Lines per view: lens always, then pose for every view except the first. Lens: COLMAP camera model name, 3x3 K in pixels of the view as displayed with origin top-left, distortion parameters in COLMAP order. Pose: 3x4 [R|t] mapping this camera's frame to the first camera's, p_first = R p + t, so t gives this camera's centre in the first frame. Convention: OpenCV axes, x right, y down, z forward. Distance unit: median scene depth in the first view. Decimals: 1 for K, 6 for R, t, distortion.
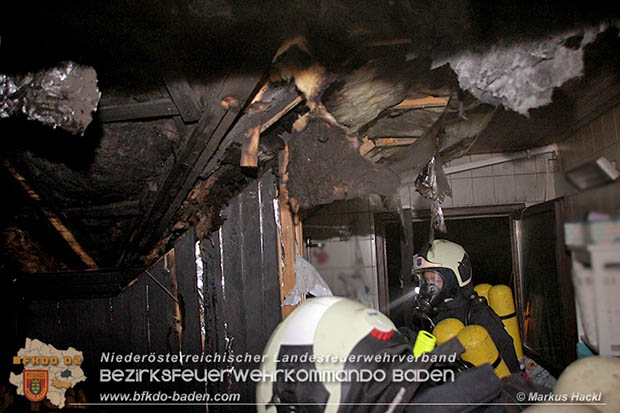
lens RADIAL K [[503.4, 0, 310.0], [0, 503.4, 206.5], [0, 0, 1]] dist [-0.143032, 0.117838]
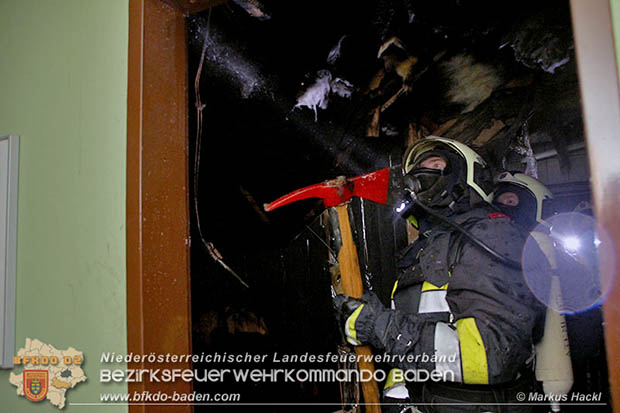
lens RADIAL K [[503.4, 0, 310.0], [0, 503.4, 206.5], [0, 0, 1]] dist [-0.143032, 0.117838]
pose [[0.938080, -0.027899, -0.345294, 0.165316], [0.023752, 0.999586, -0.016238, 0.114899], [0.345604, 0.007031, 0.938354, -0.297480]]
